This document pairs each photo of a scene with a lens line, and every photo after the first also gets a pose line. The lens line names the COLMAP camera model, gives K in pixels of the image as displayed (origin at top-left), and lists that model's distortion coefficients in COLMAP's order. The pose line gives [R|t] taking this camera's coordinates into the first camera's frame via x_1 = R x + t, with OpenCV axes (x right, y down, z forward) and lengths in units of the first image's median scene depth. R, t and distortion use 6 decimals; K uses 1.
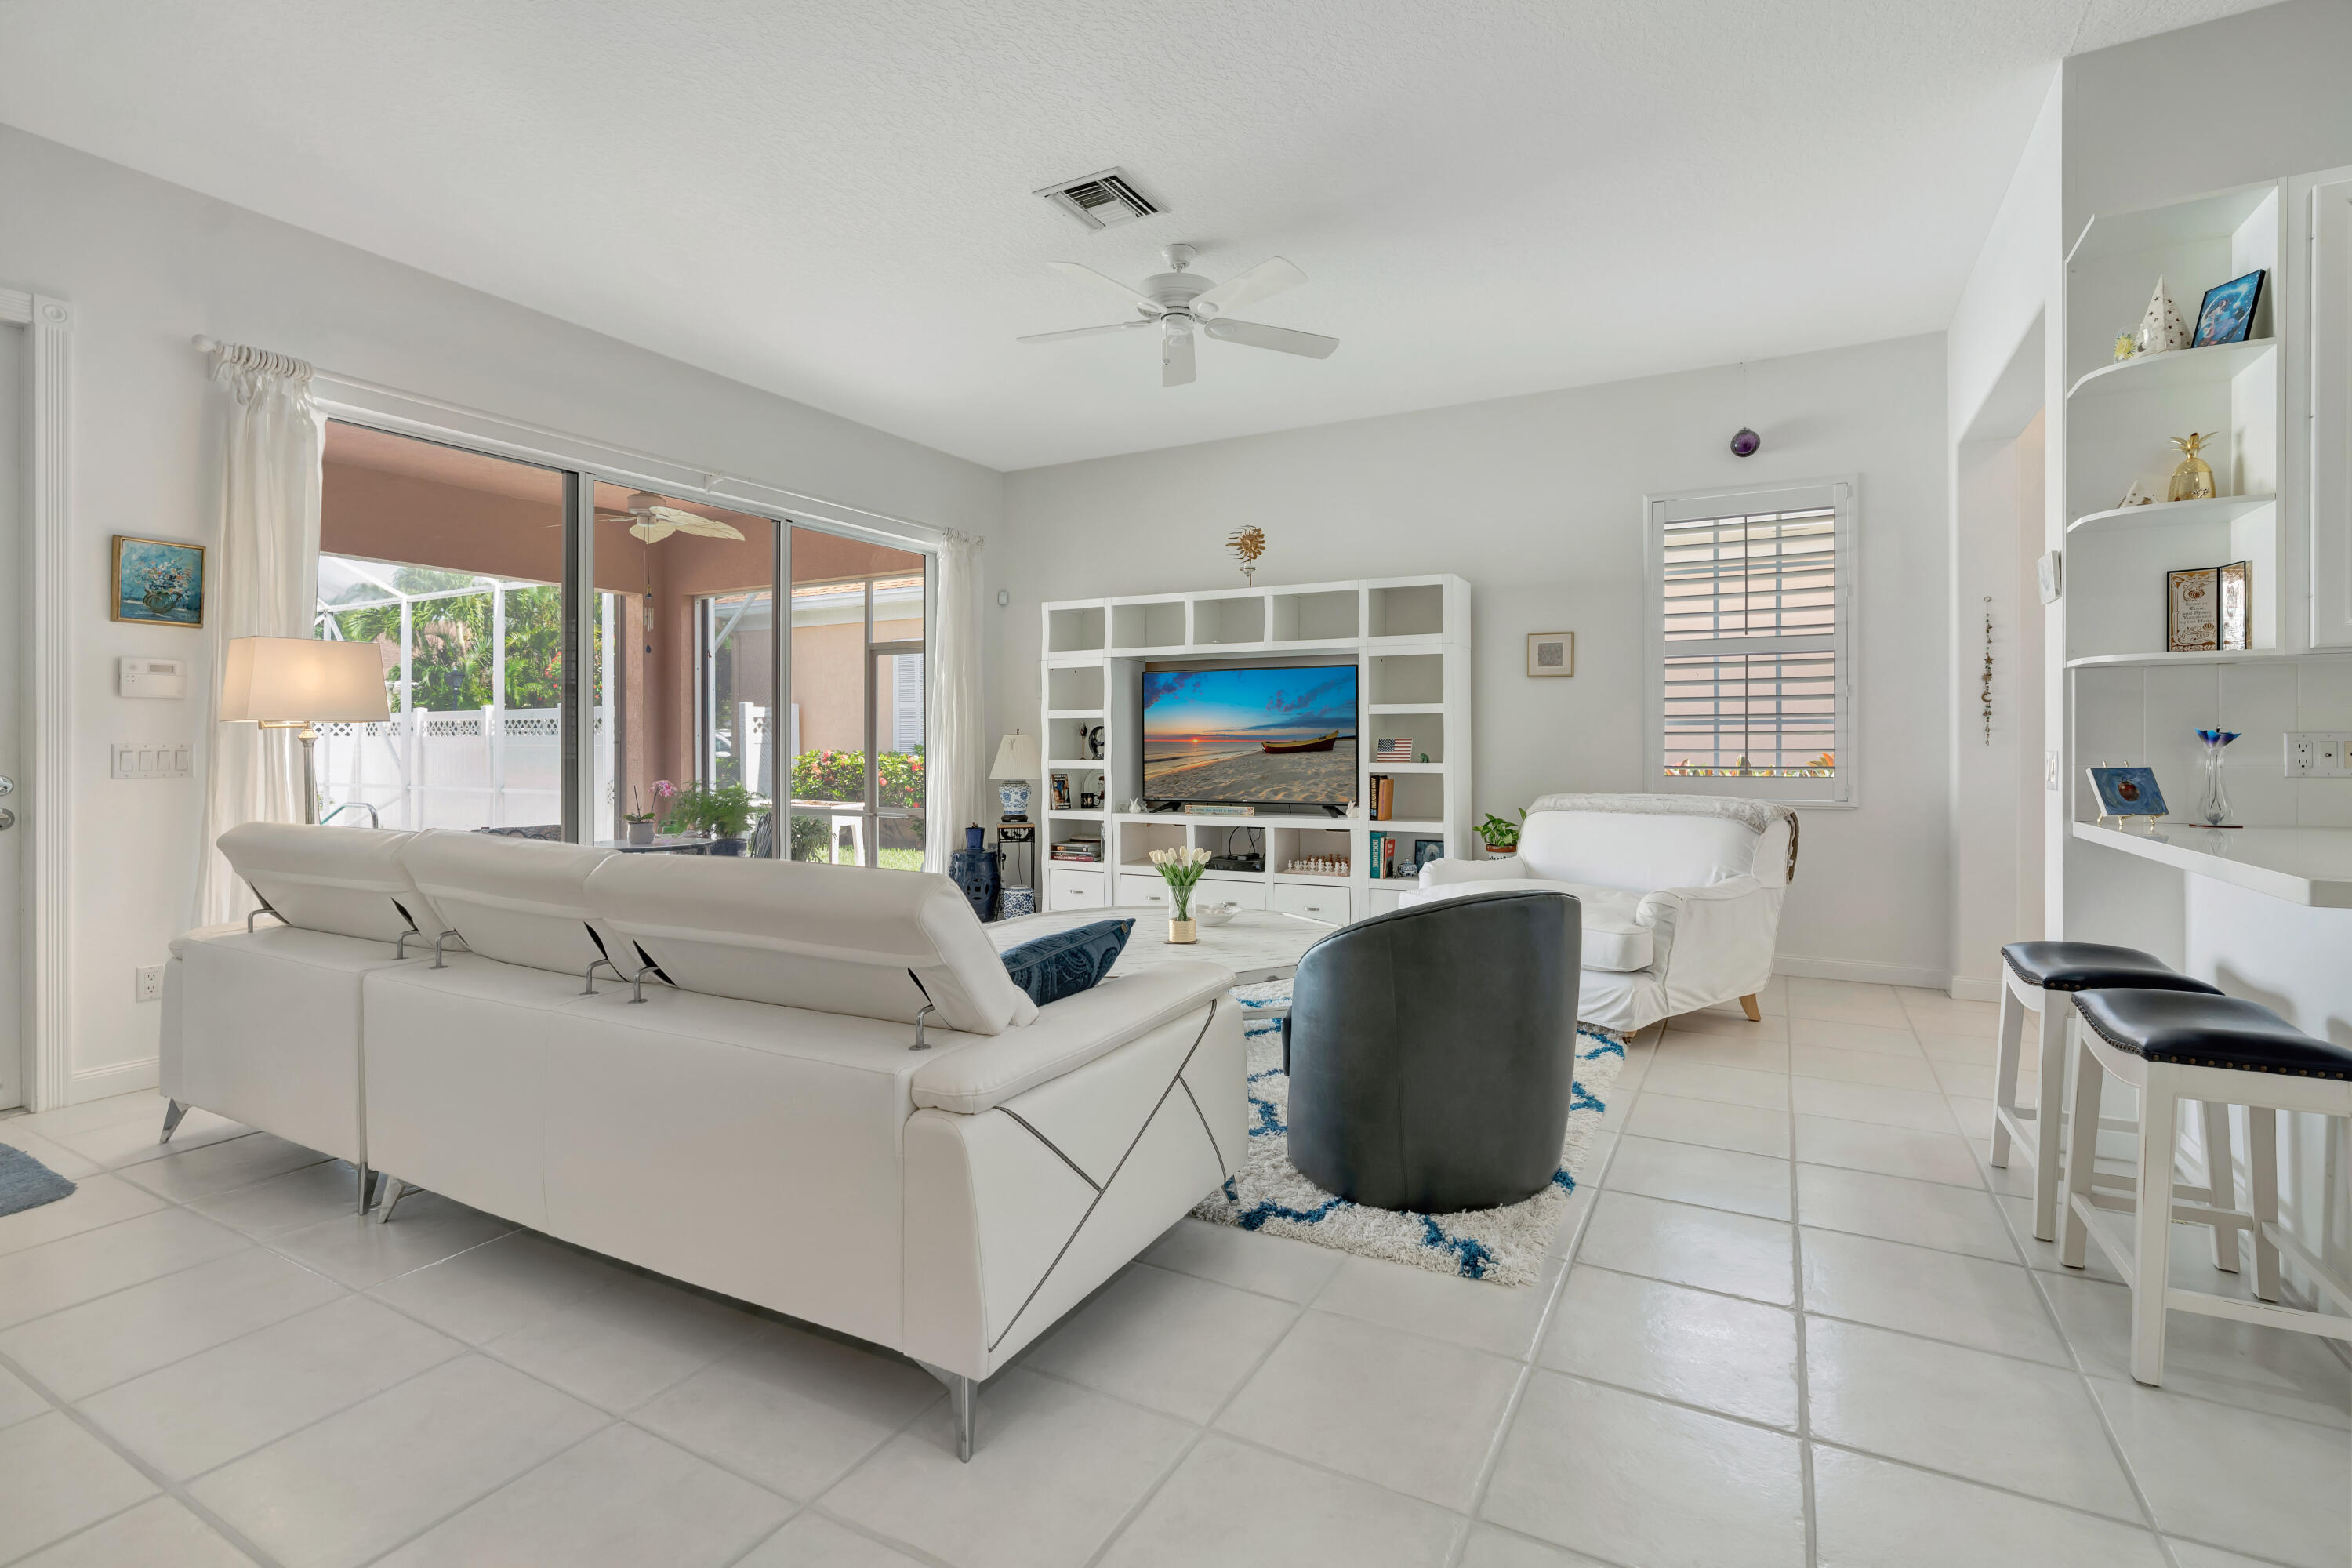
lens RADIAL K [[1082.0, 0, 1188.6], [0, 1082.0, 745.6], [0, 0, 1]] dist [-0.012437, 0.009897]
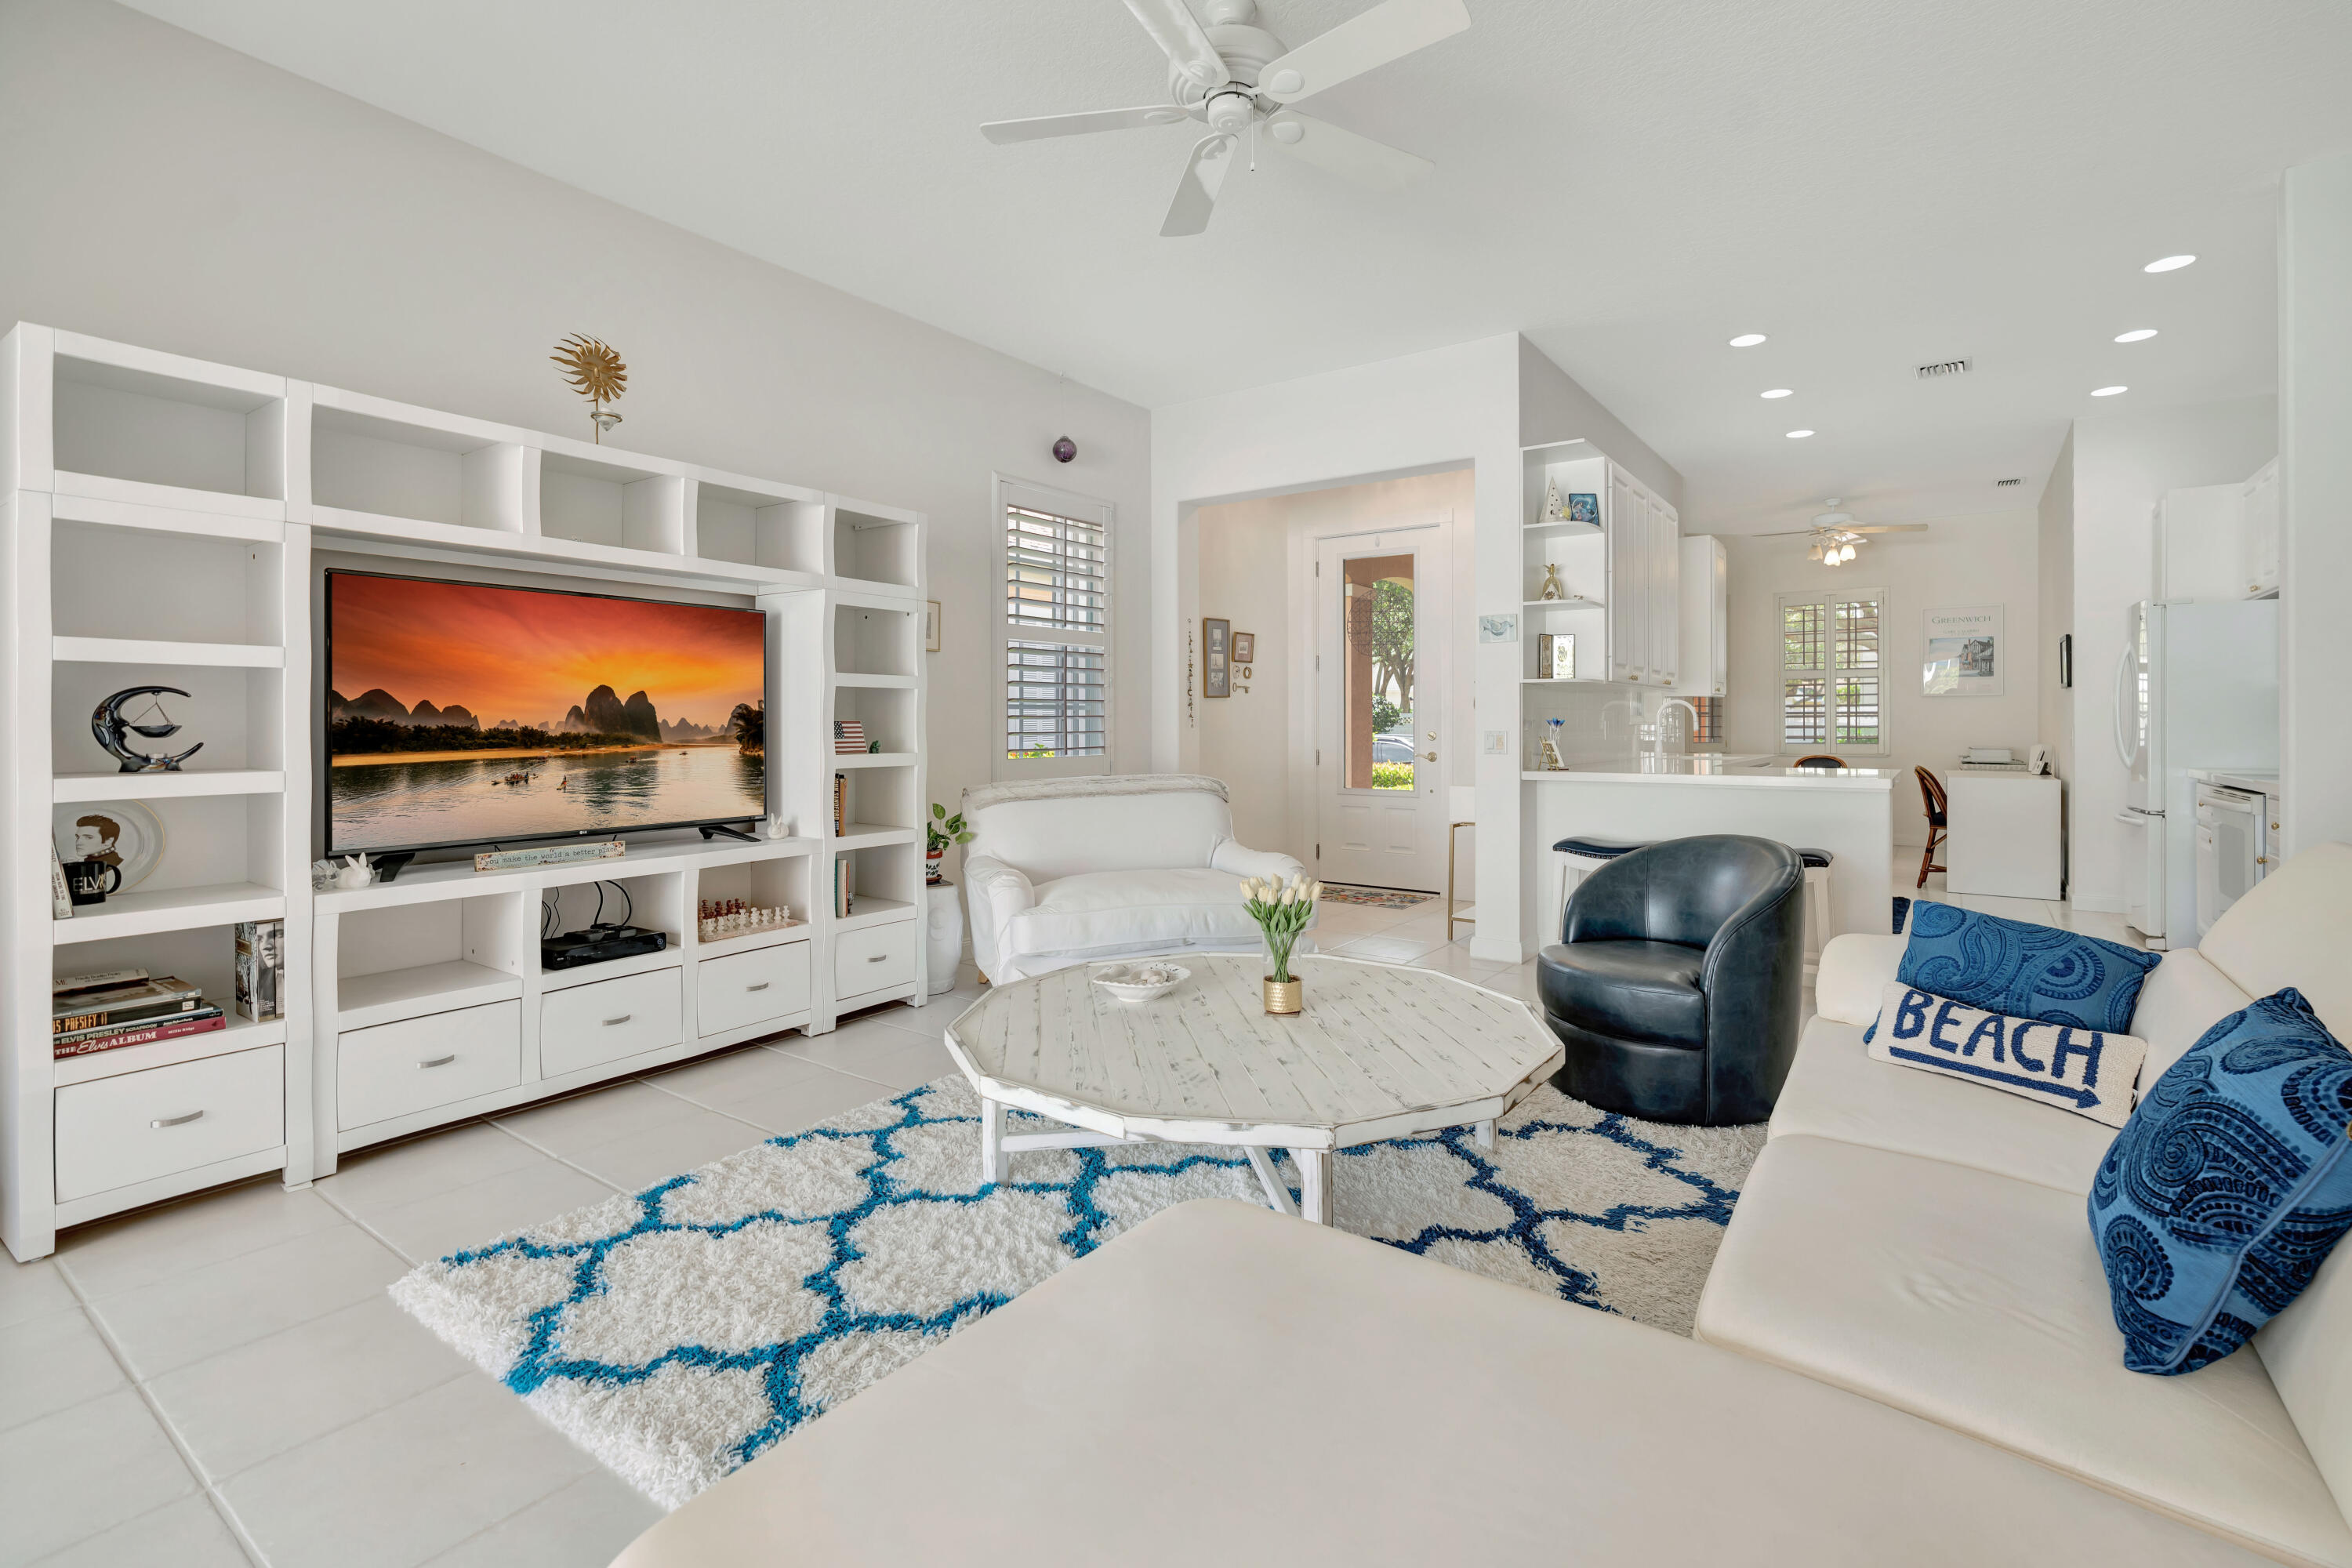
lens RADIAL K [[1076.3, 0, 1185.1], [0, 1076.3, 719.7], [0, 0, 1]] dist [-0.022438, 0.010209]
pose [[0.123759, 0.004264, 0.992303, -0.478507], [0.003674, 0.999982, -0.004755, -0.003142], [-0.992306, 0.004235, 0.123741, 0.661160]]
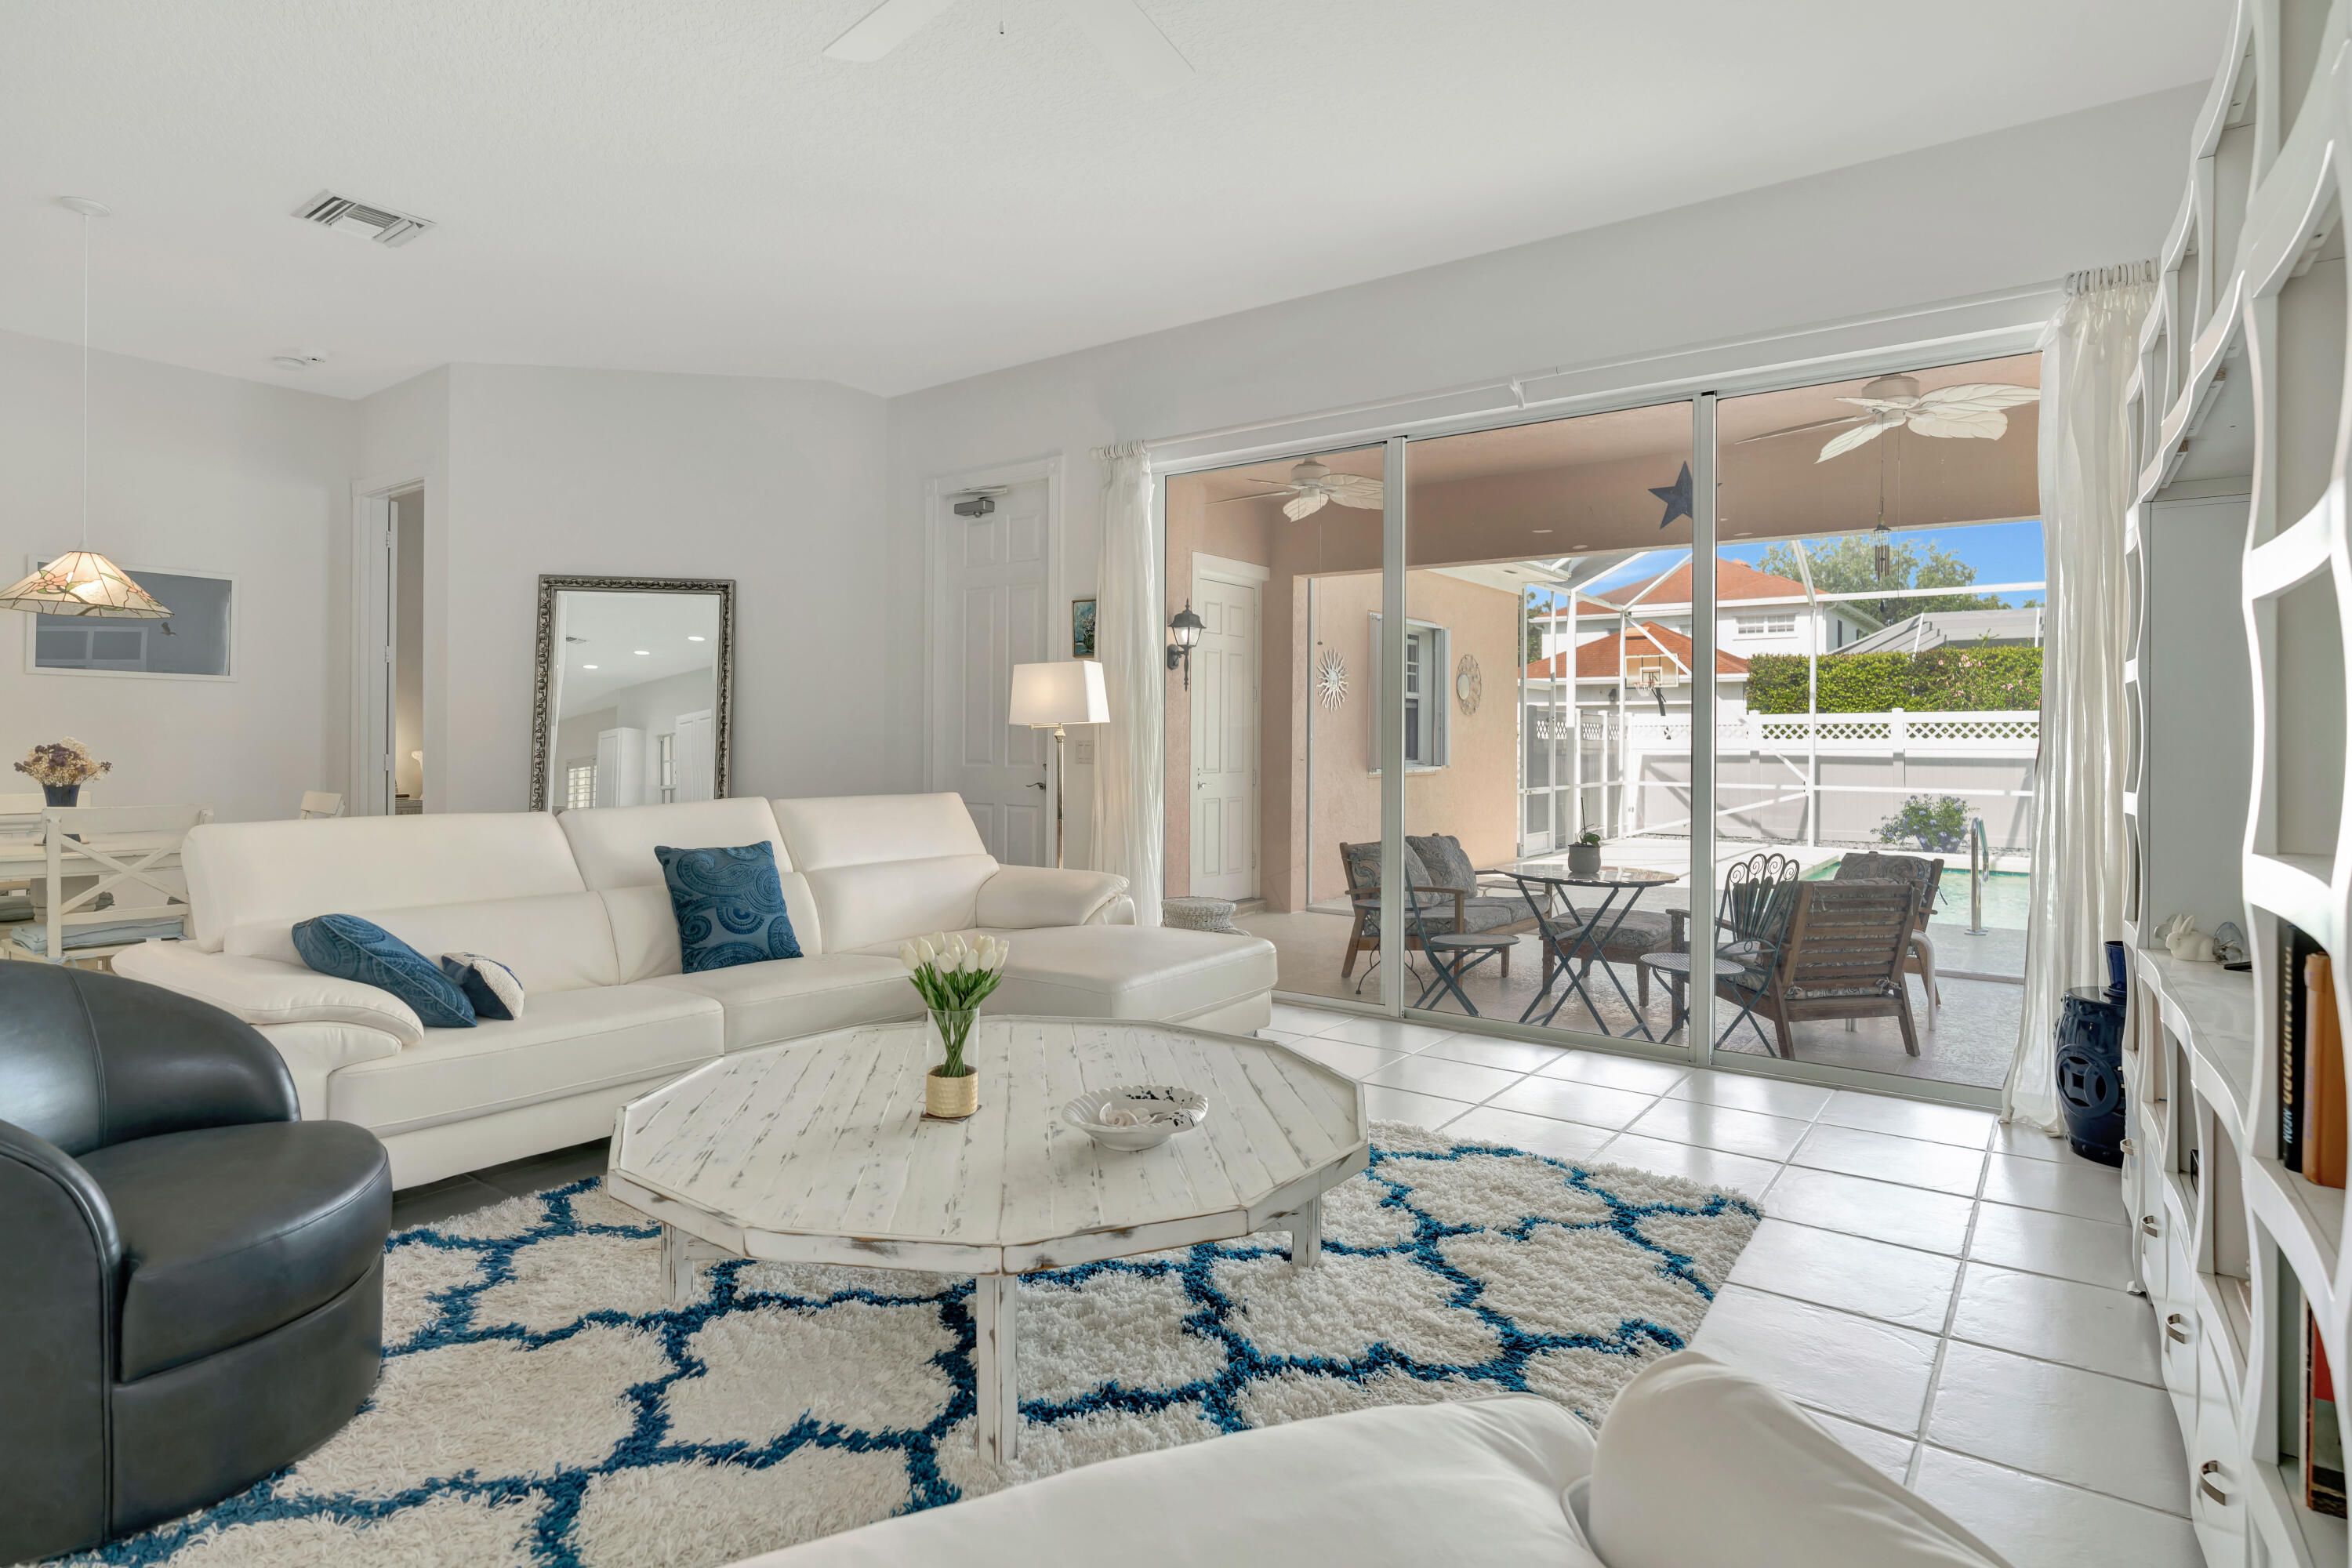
lens RADIAL K [[1226.8, 0, 1176.9], [0, 1226.8, 736.2], [0, 0, 1]] dist [-0.006024, -0.000048]
pose [[-0.137729, -0.002363, -0.990467, 0.391156], [-0.008959, 0.999959, -0.001140, -0.003185], [0.990429, 0.008717, -0.137744, 0.807735]]
